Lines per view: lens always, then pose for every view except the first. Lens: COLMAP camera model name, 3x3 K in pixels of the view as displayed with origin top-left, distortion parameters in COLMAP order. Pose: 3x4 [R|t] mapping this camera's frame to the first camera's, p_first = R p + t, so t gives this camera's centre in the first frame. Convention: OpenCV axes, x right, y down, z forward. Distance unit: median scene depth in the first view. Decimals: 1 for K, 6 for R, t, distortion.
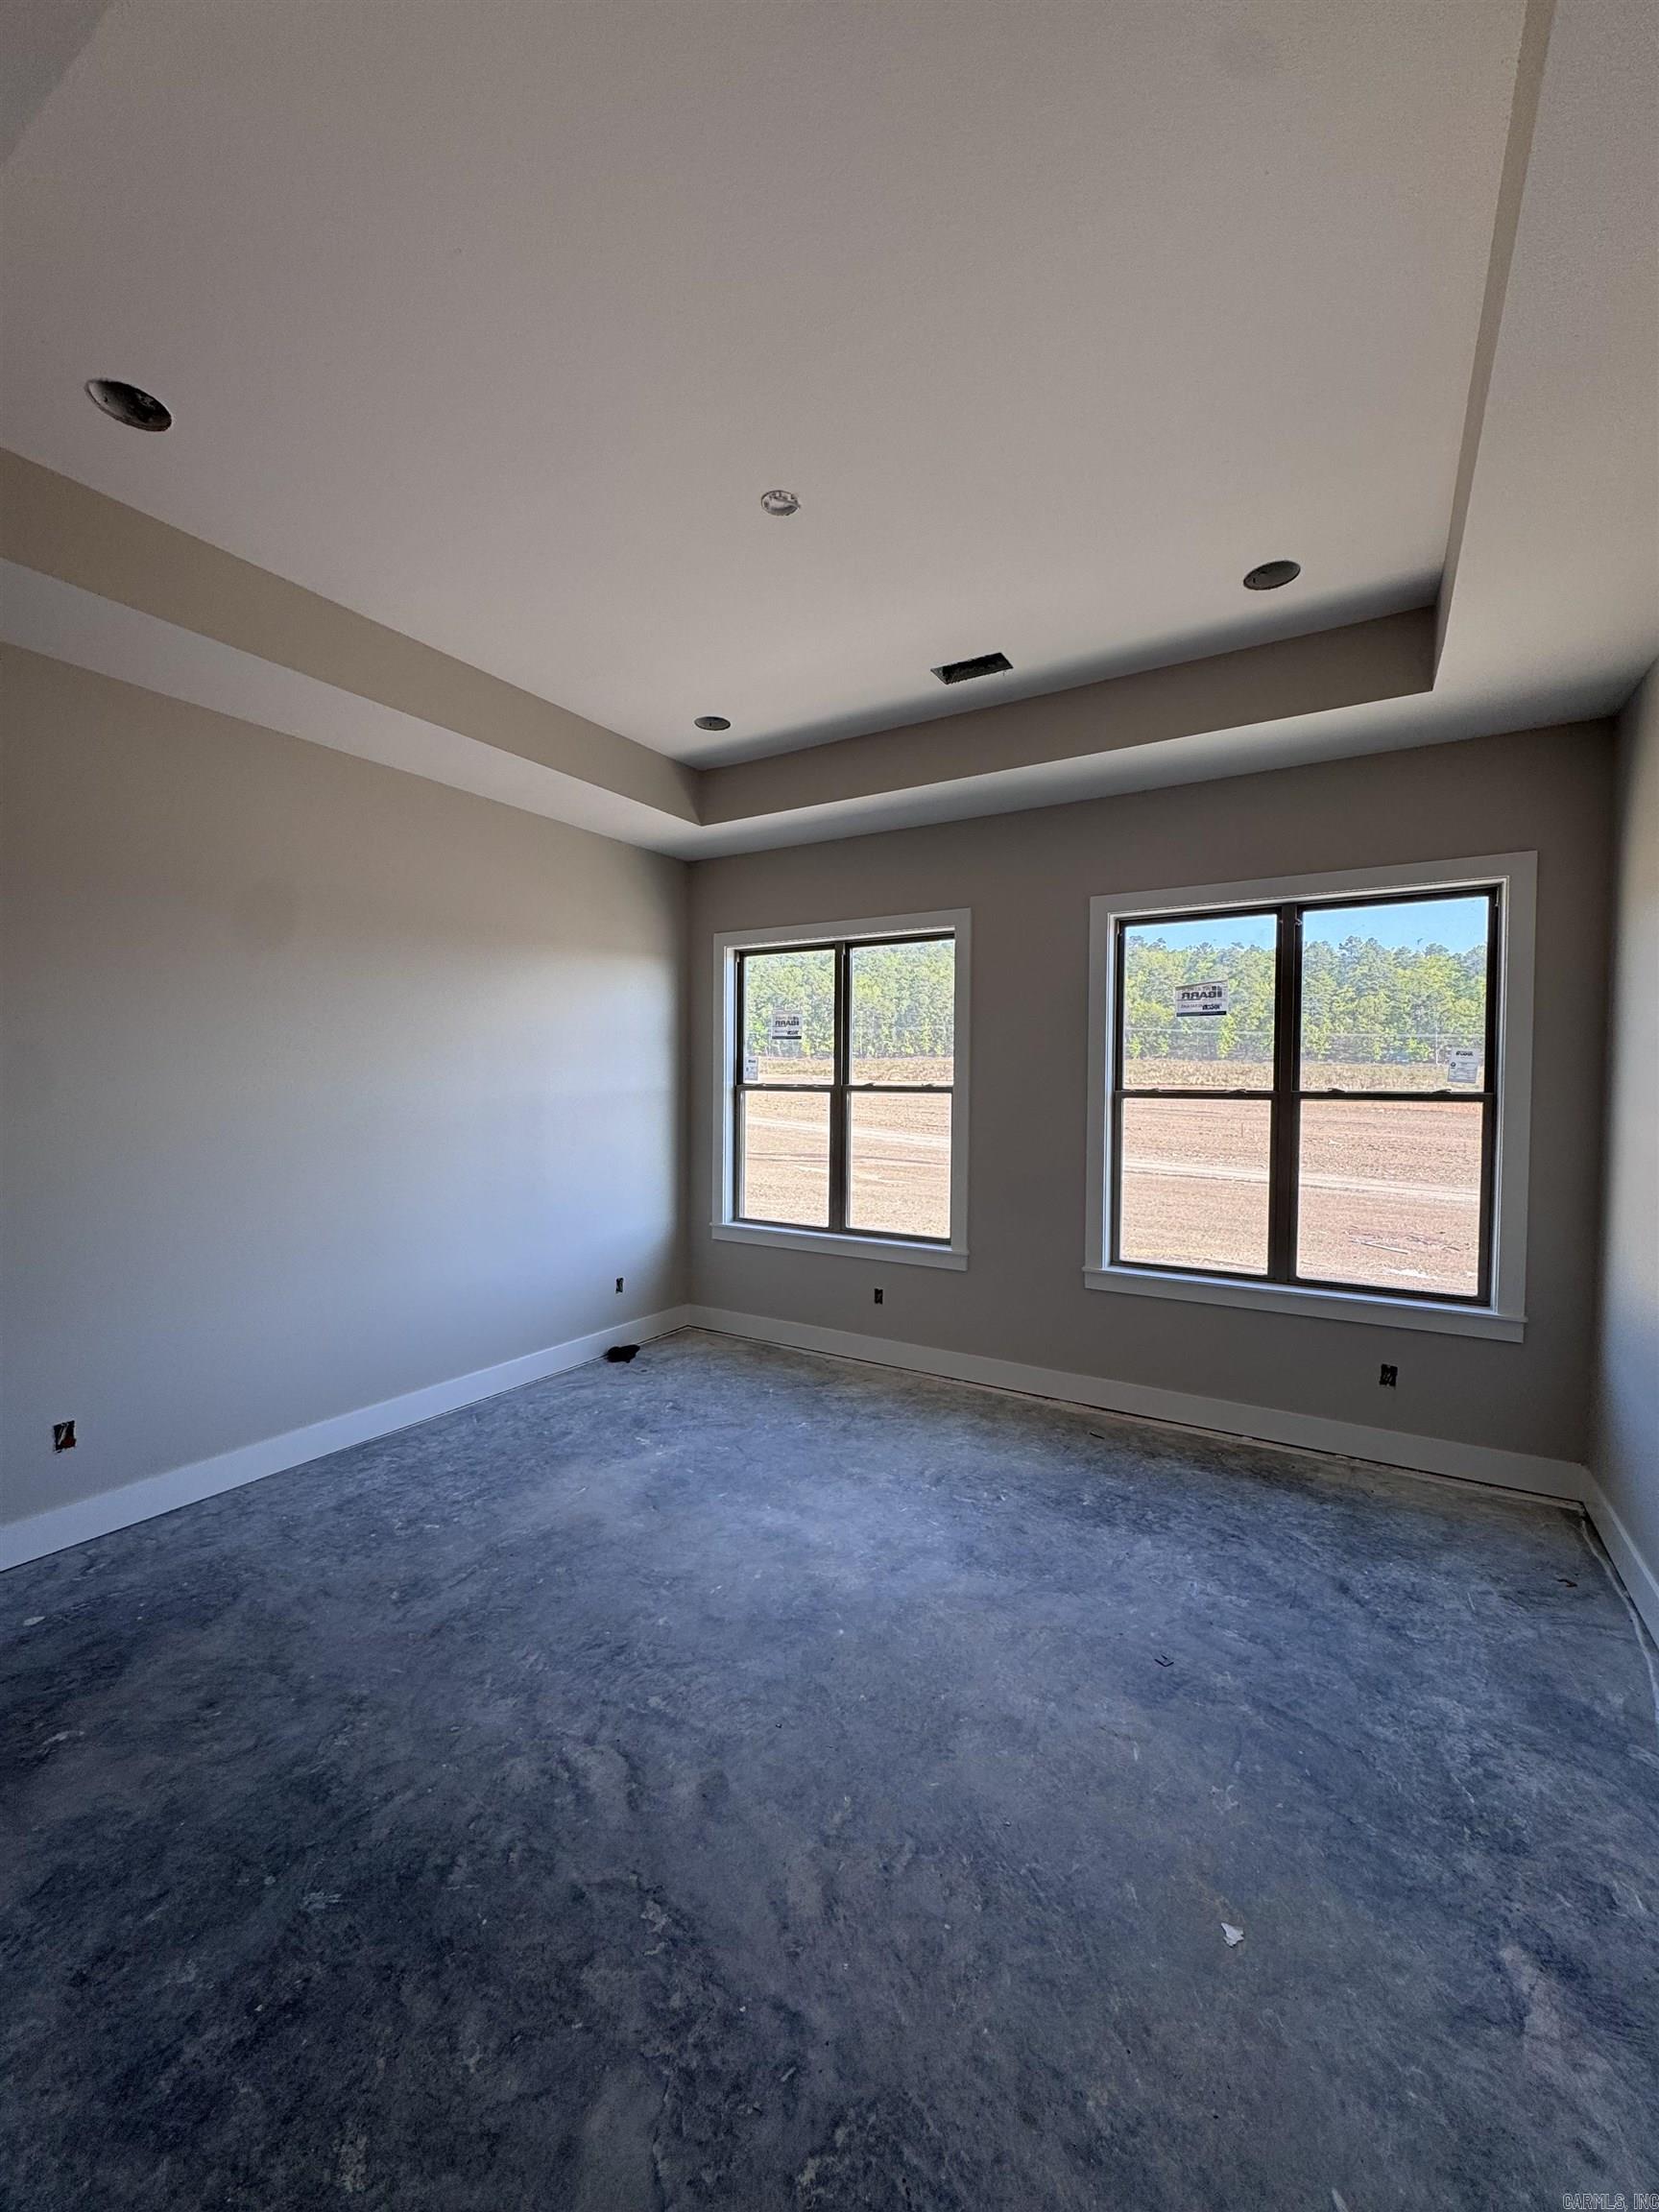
lens RADIAL K [[876.2, 0, 829.5], [0, 876.2, 1106.0], [0, 0, 1]] dist [-0.004283, 0.000501]
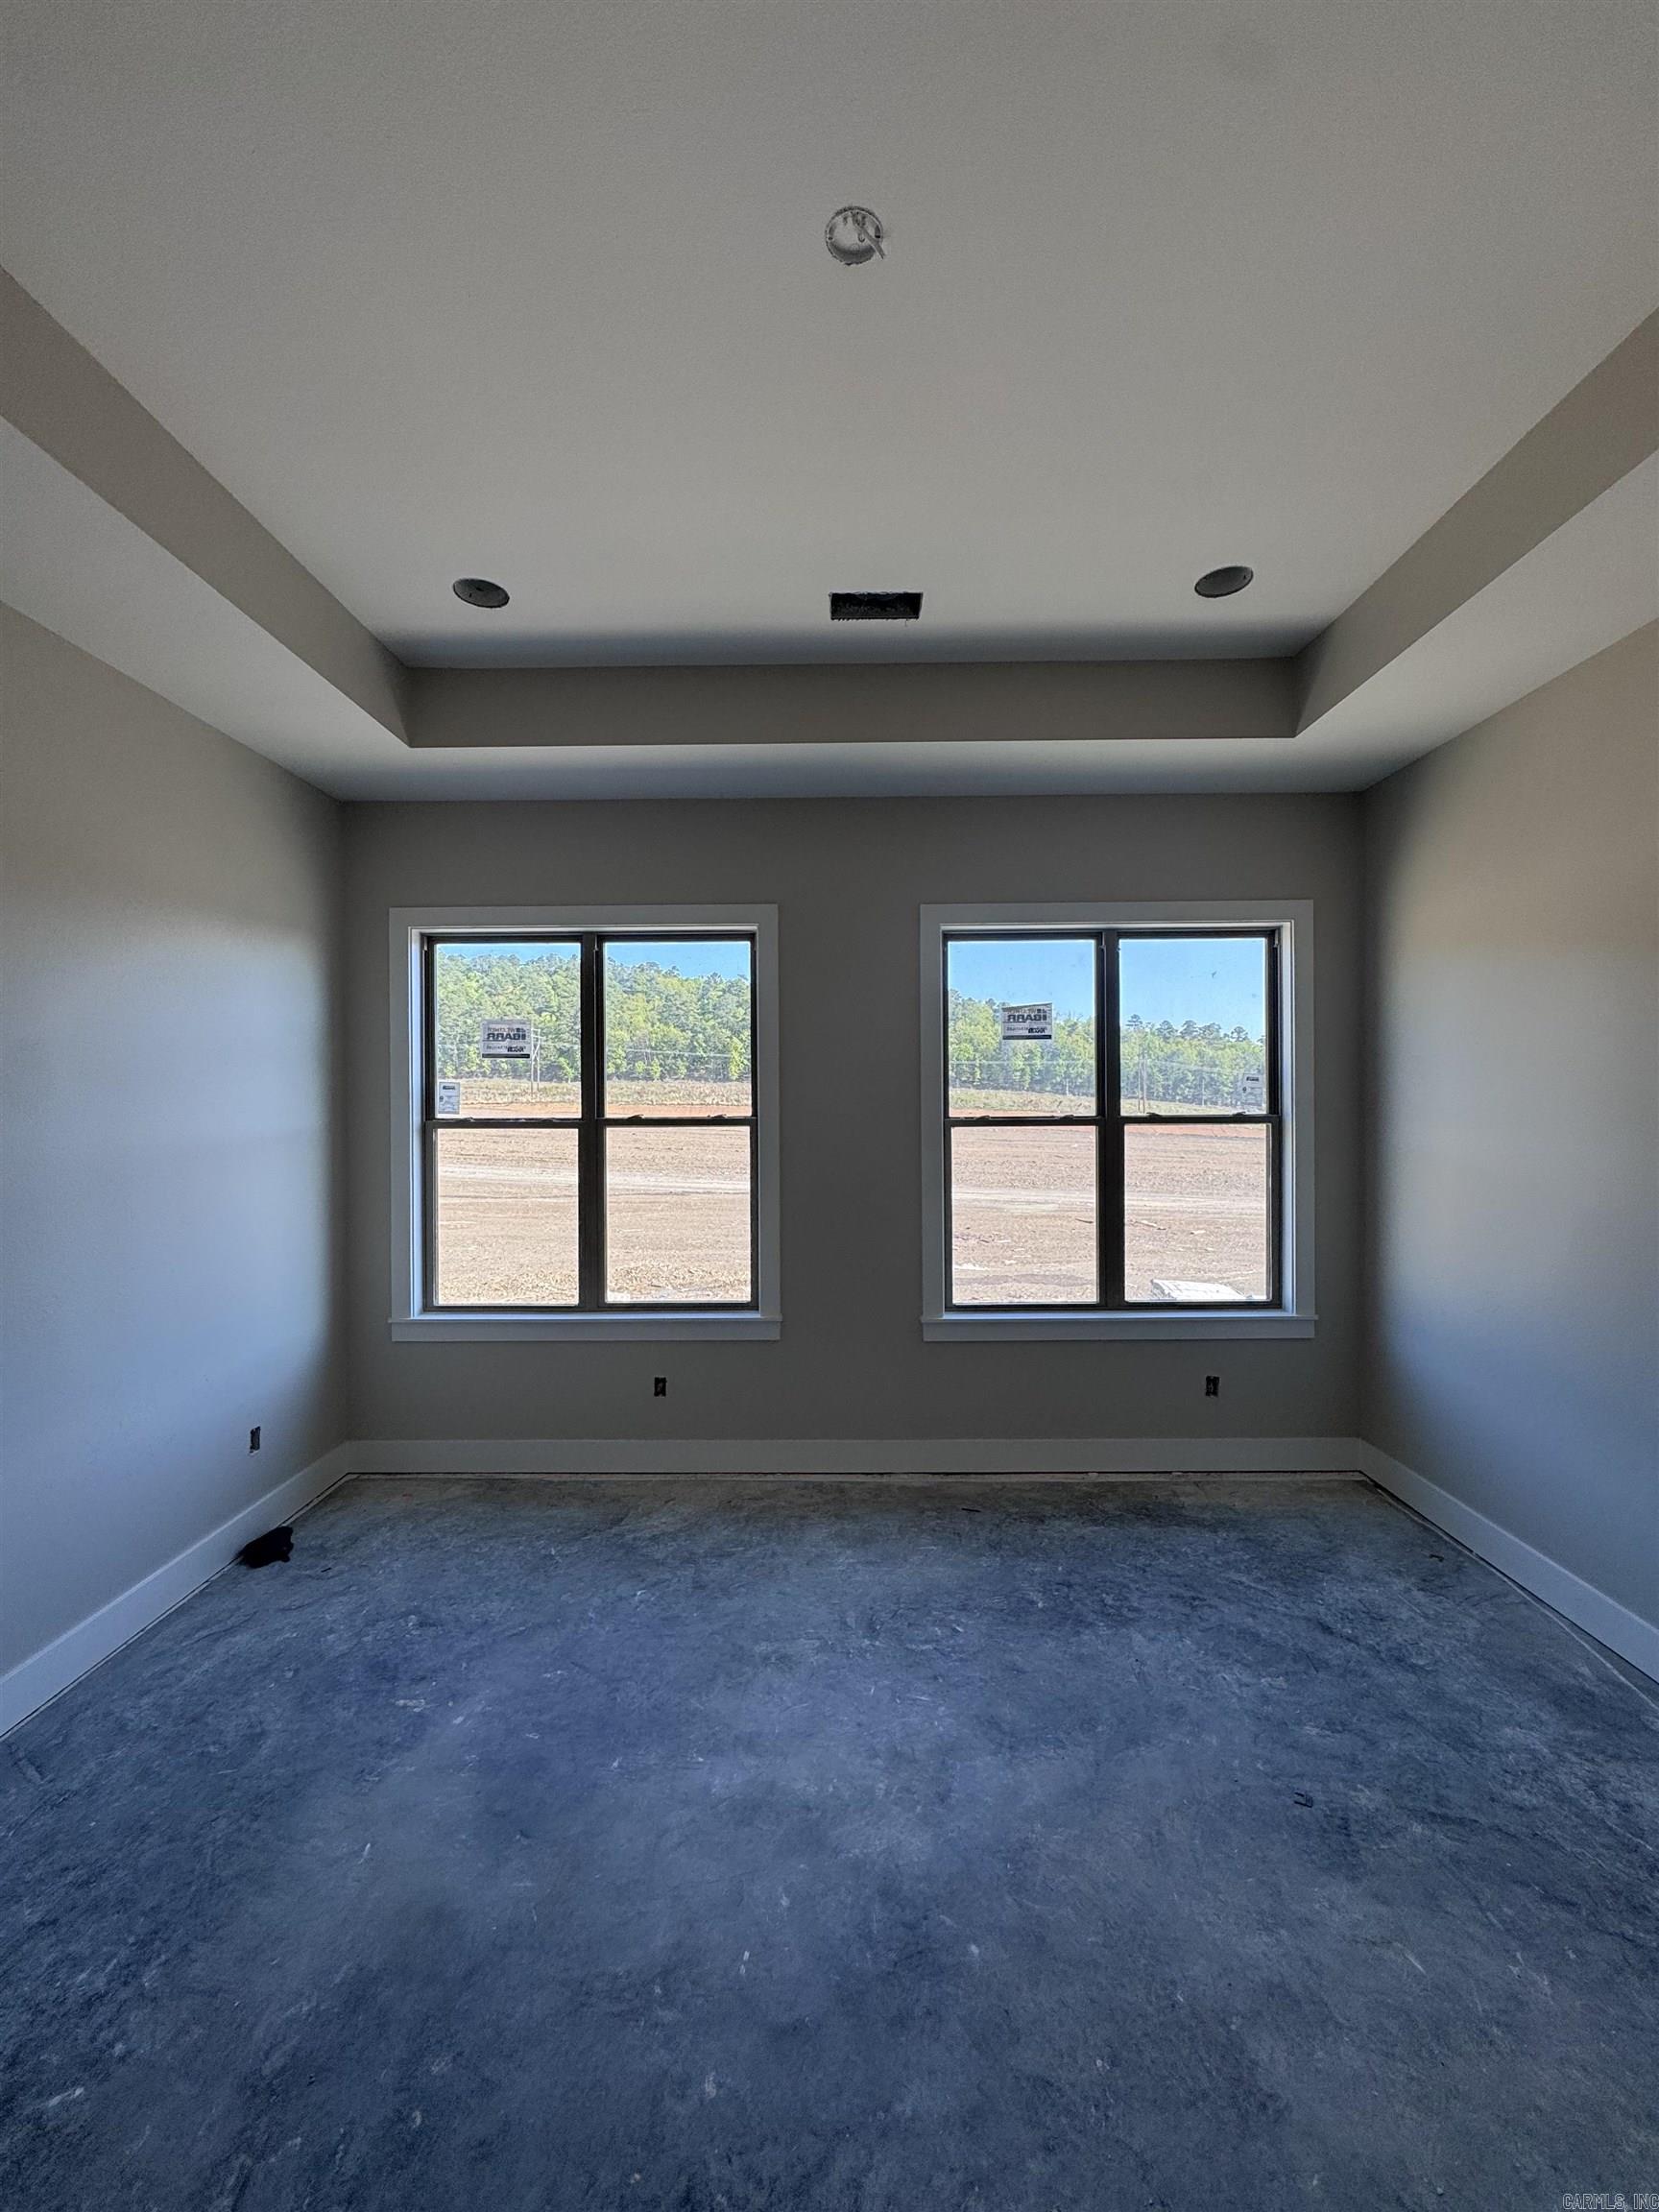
lens RADIAL K [[876.2, 0, 829.5], [0, 876.2, 1106.0], [0, 0, 1]] dist [-0.004283, 0.000501]
pose [[0.858113, -0.015294, 0.513233, -0.263255], [0.027938, 0.999466, -0.016929, -0.020542], [-0.512701, 0.028866, 0.858082, 0.299098]]
